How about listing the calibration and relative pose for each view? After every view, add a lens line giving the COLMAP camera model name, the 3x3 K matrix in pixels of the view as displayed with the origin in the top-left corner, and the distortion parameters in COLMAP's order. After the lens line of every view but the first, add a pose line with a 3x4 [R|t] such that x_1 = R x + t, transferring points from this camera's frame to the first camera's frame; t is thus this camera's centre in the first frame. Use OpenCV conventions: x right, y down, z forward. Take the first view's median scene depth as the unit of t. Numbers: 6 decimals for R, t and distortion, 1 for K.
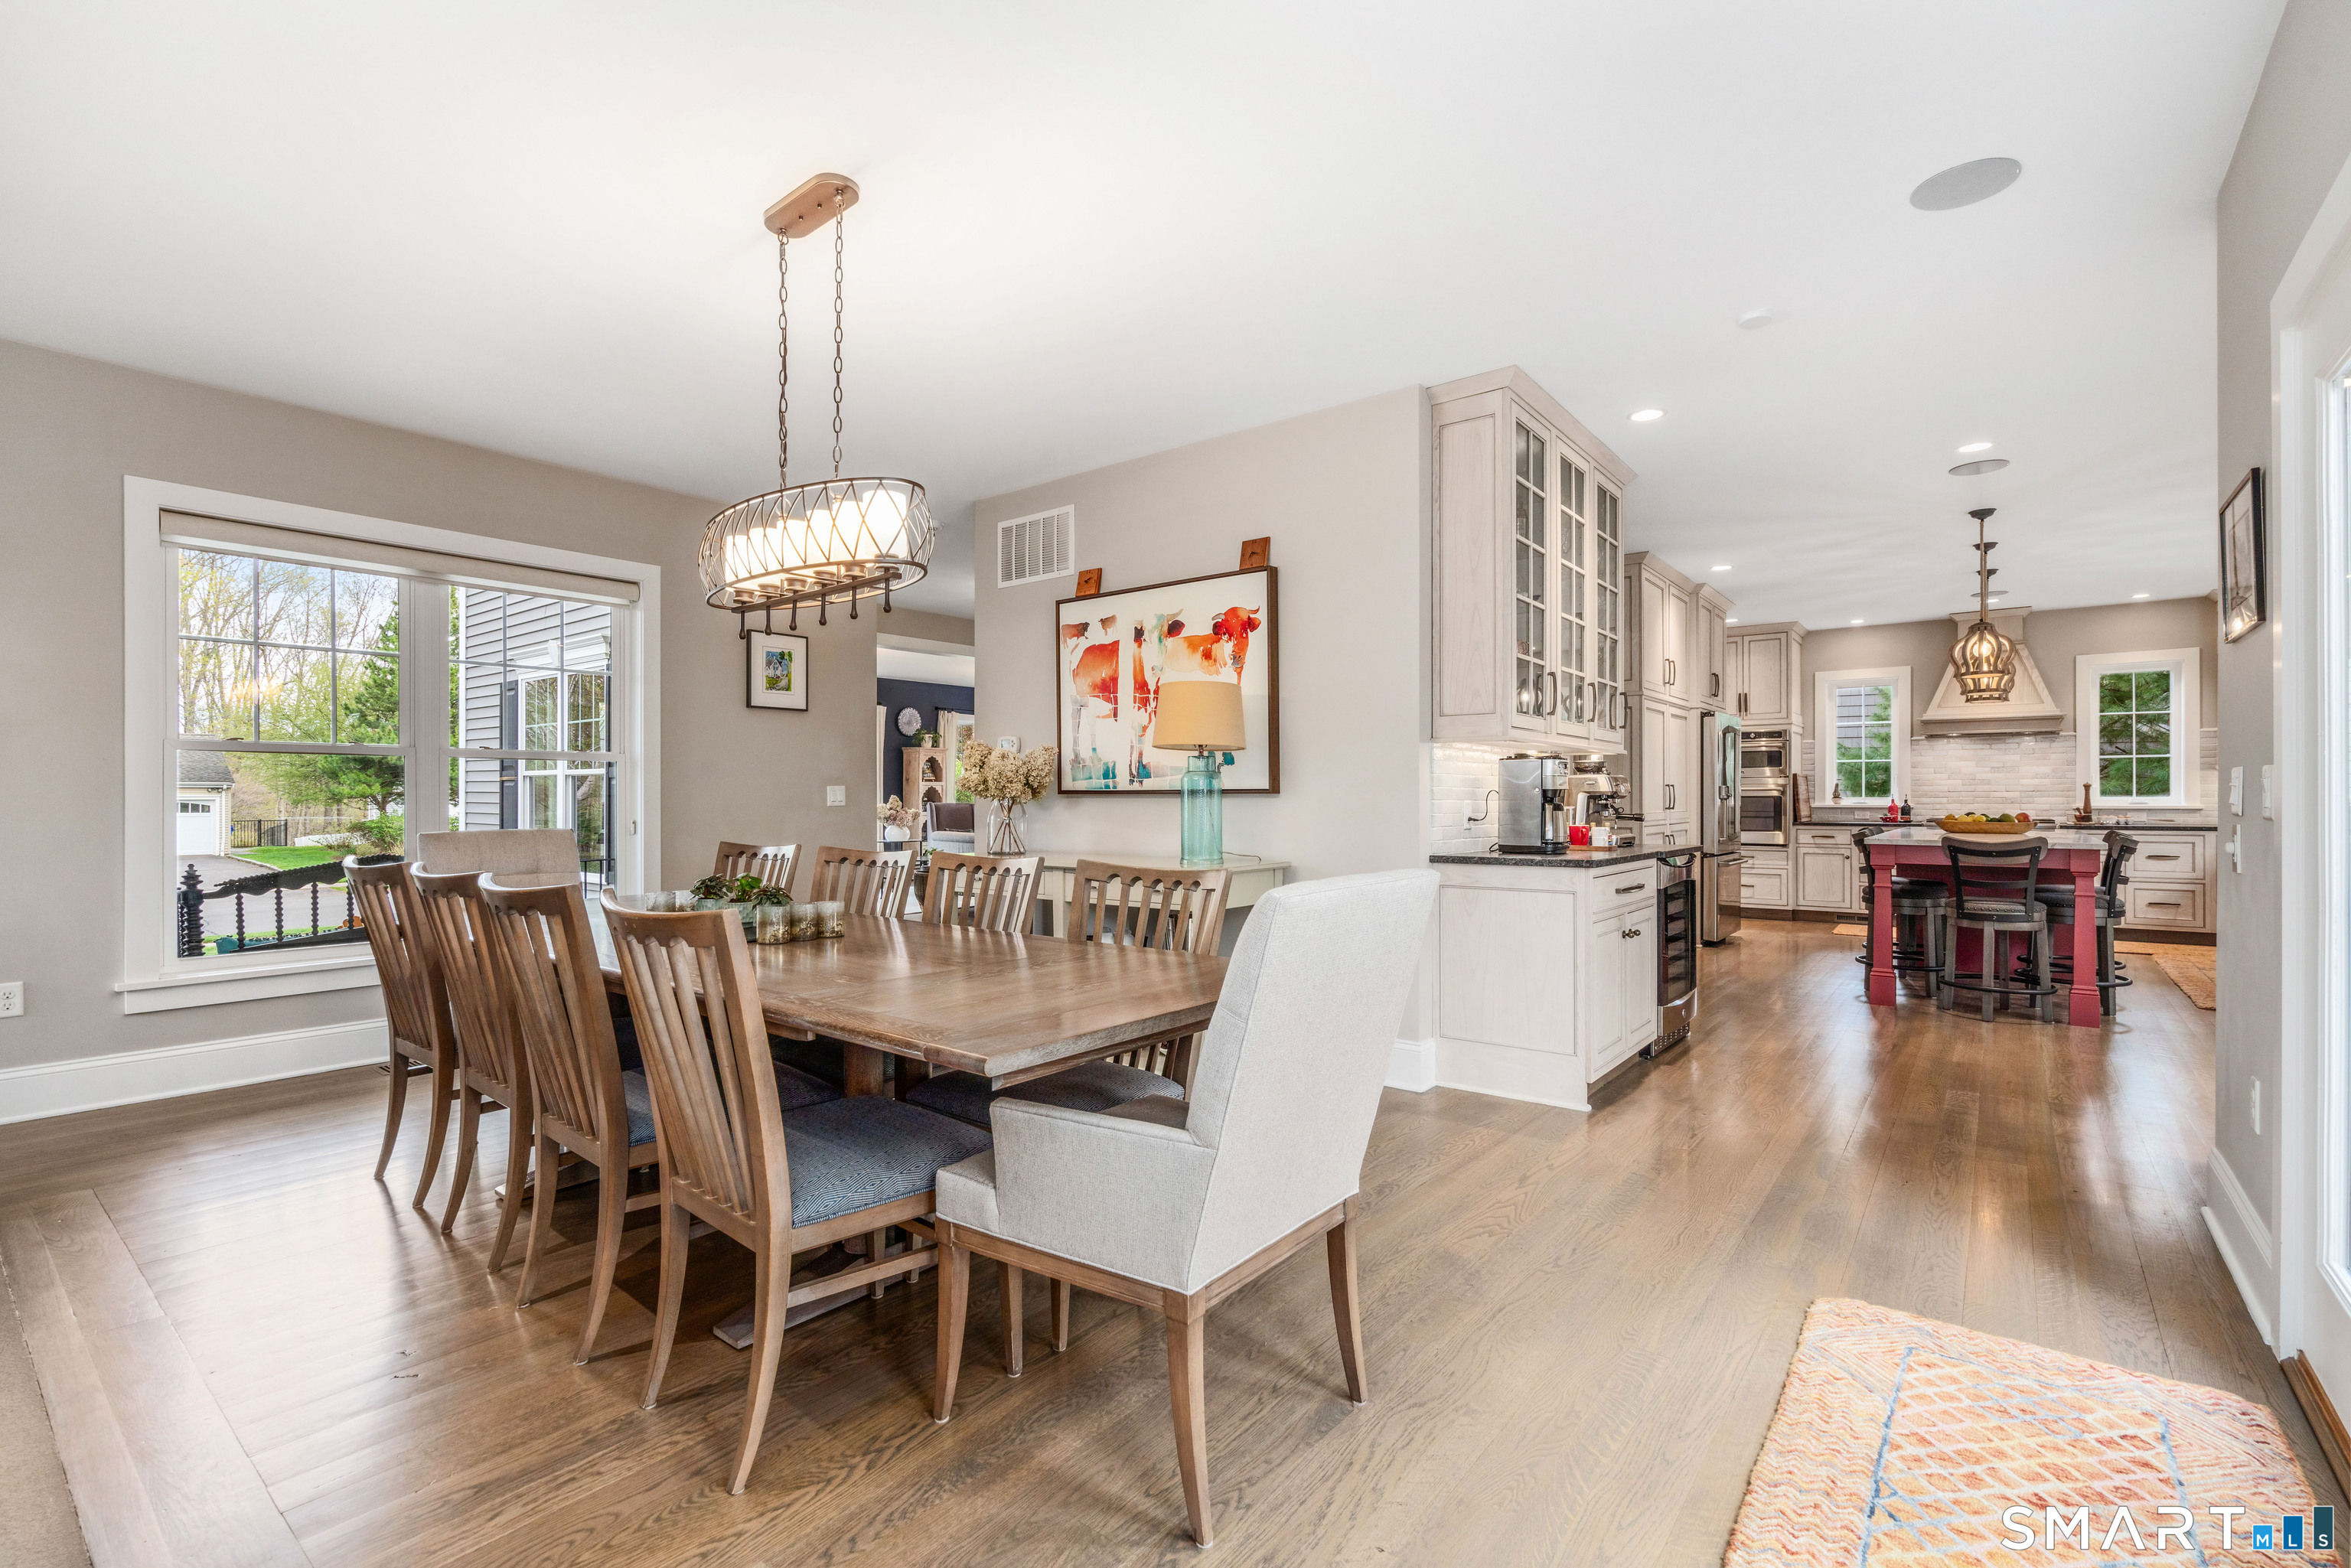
lens RADIAL K [[1058.7, 0, 1175.4], [0, 1058.7, 796.4], [0, 0, 1]] dist [-0.000662, 0.000105]
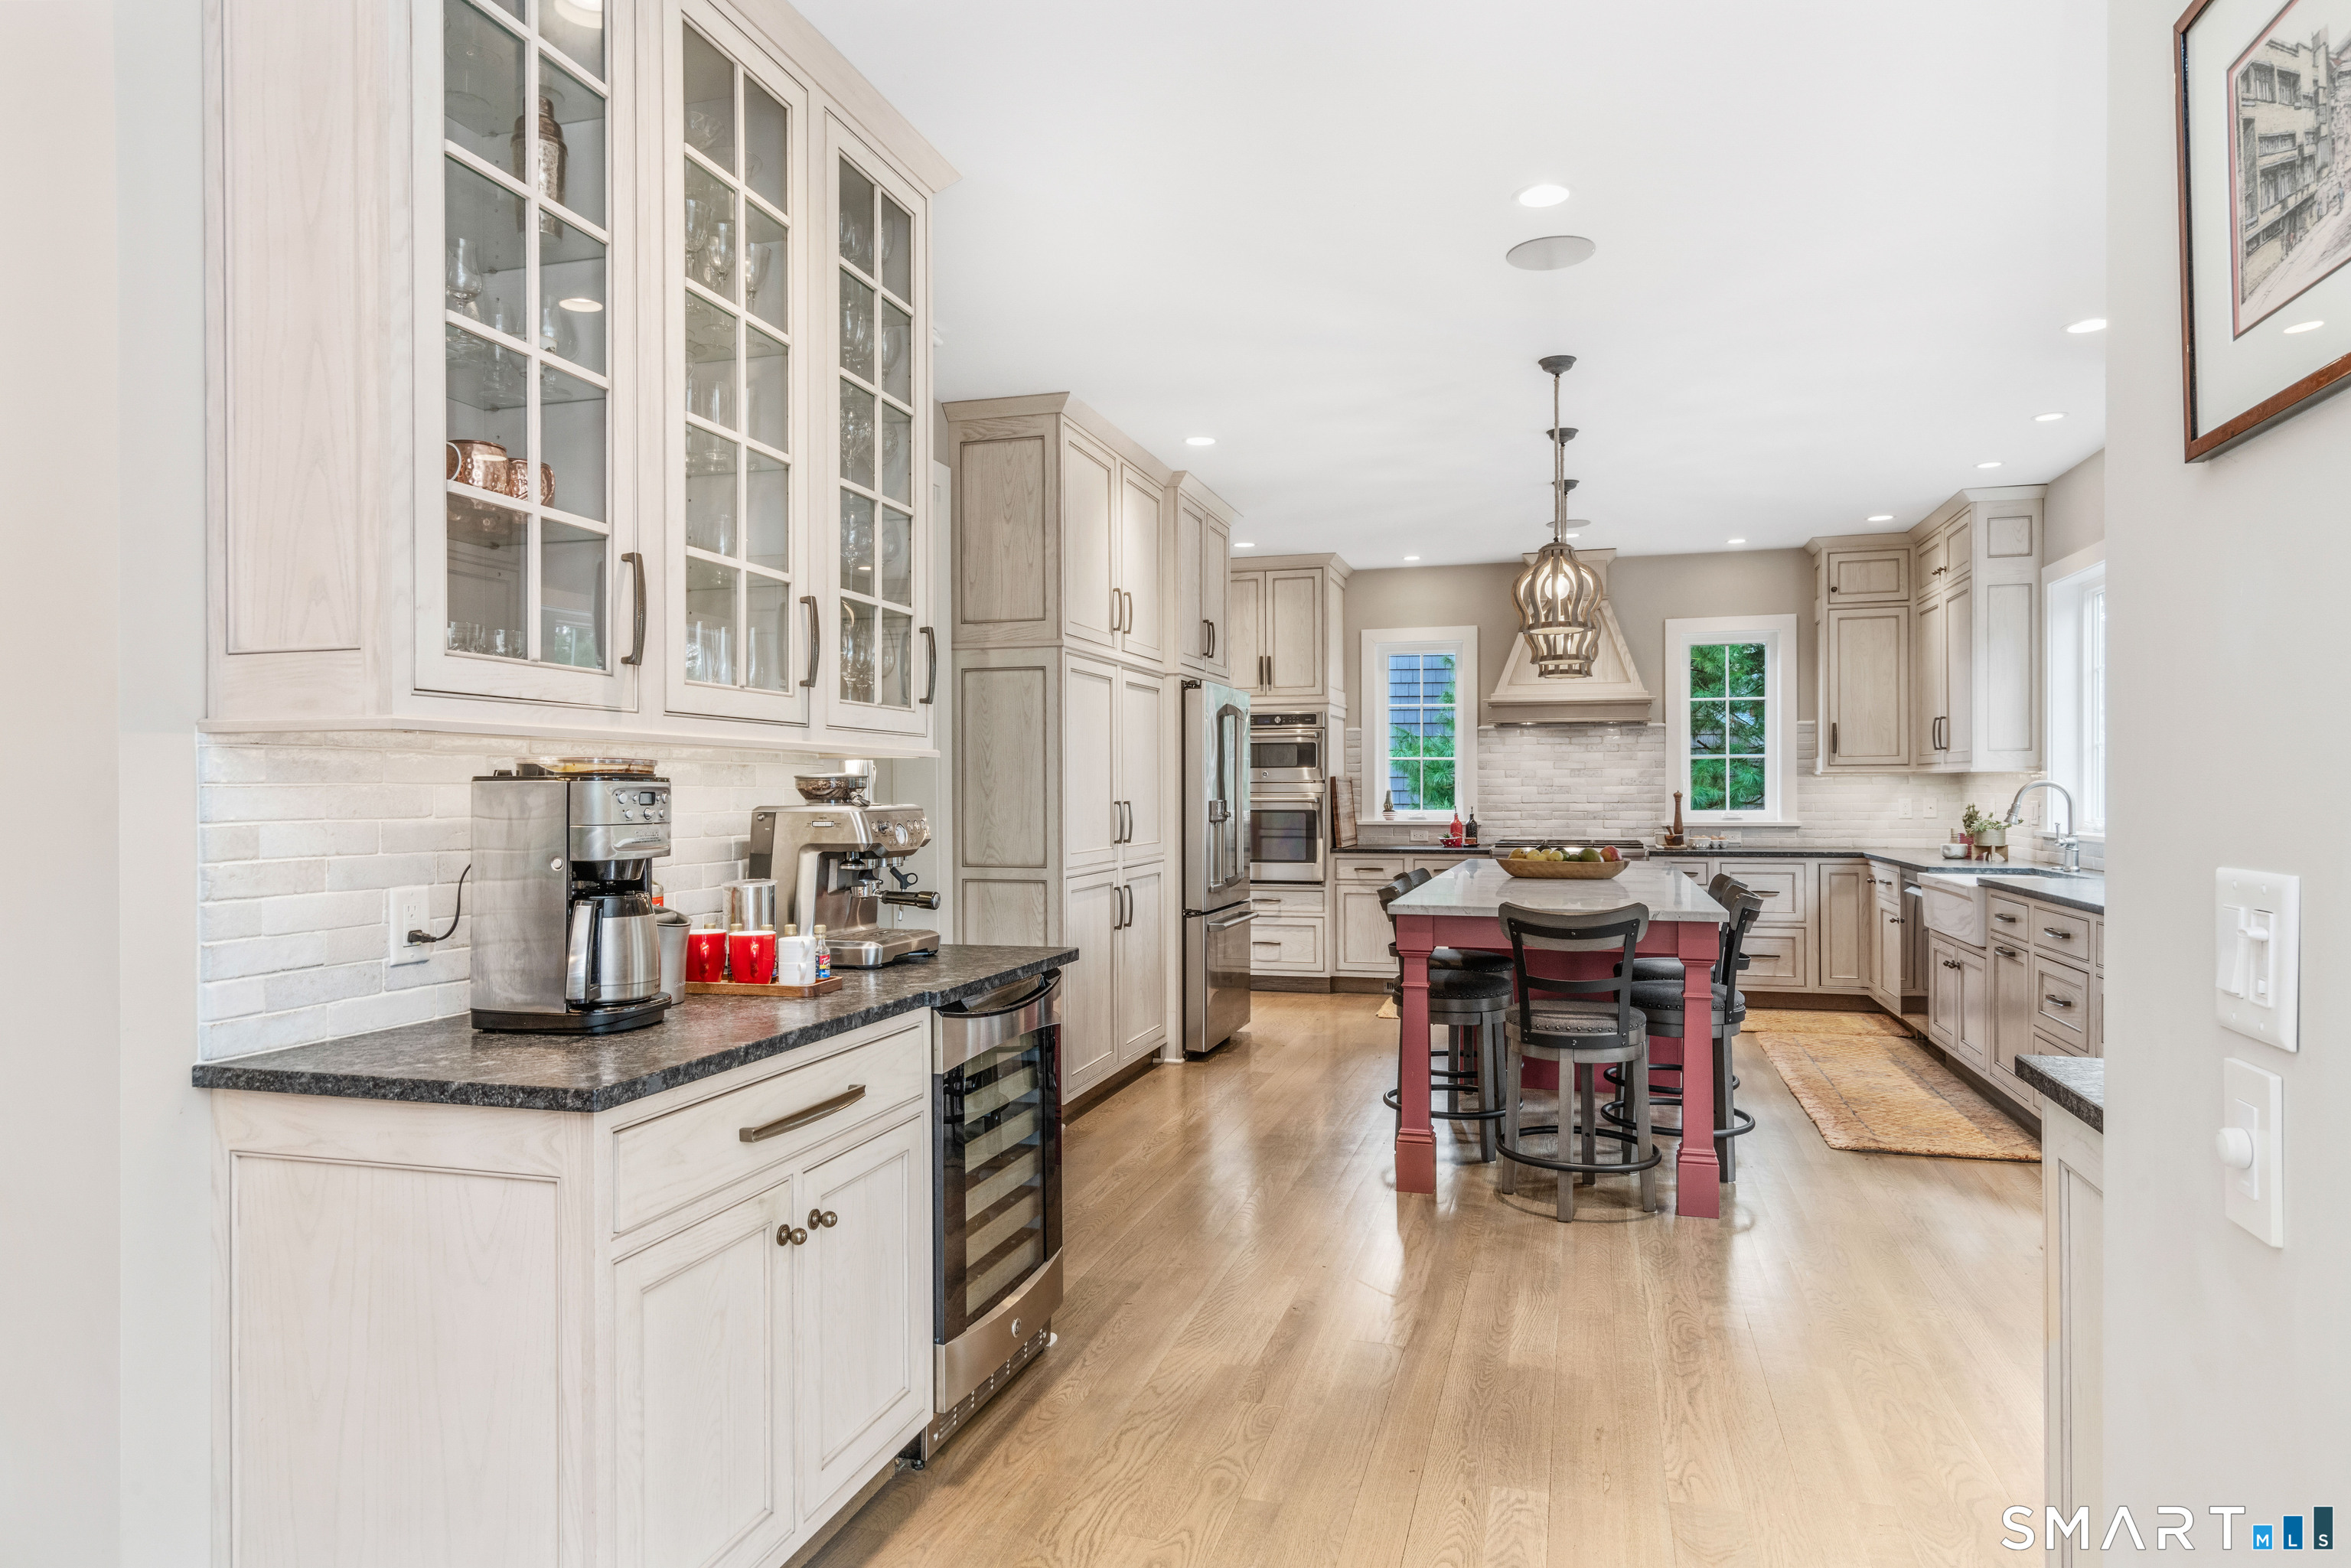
lens RADIAL K [[1389.2, 0, 1175.5], [0, 1389.2, 784.0], [0, 0, 1]] dist [0.003315, 0.000894]
pose [[0.929114, 0.000024, 0.369795, 0.192882], [0.001236, 0.999994, -0.003170, -0.017085], [-0.369793, 0.003402, 0.929108, 0.248697]]
